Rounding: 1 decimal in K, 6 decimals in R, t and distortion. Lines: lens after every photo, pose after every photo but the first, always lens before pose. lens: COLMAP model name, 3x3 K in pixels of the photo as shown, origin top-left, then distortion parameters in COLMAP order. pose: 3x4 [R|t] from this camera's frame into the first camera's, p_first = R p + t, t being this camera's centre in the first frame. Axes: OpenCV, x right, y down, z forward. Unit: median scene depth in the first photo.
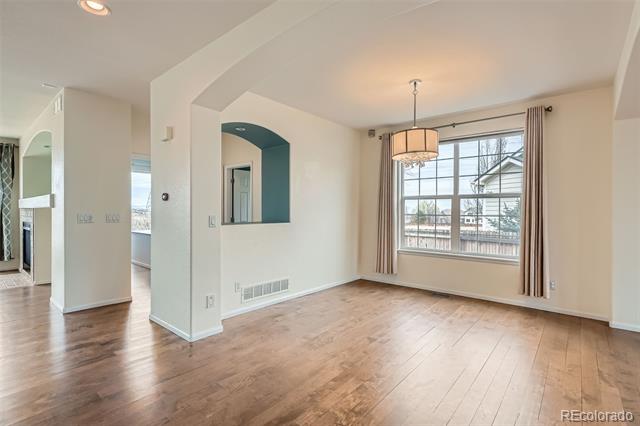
lens RADIAL K [[310.1, 0, 323.6], [0, 310.1, 213.6], [0, 0, 1]] dist [-0.006518, 0.002089]
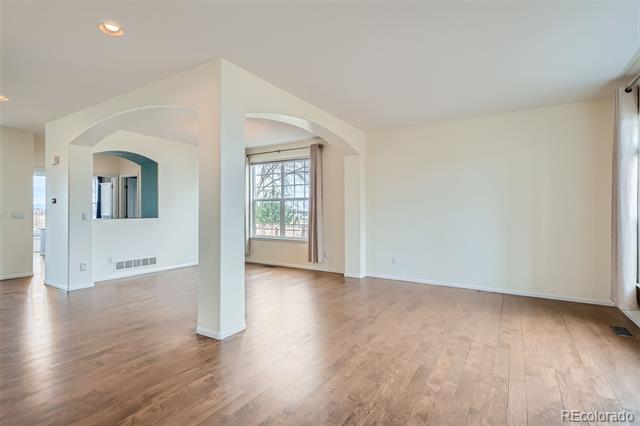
lens RADIAL K [[310.1, 0, 320.0], [0, 310.1, 209.9], [0, 0, 1]] dist [-0.006518, 0.002089]
pose [[0.989286, -0.005297, 0.145897, 0.468923], [0.006632, 0.999940, -0.008667, 0.009849], [-0.145842, 0.009541, 0.989262, -0.582028]]
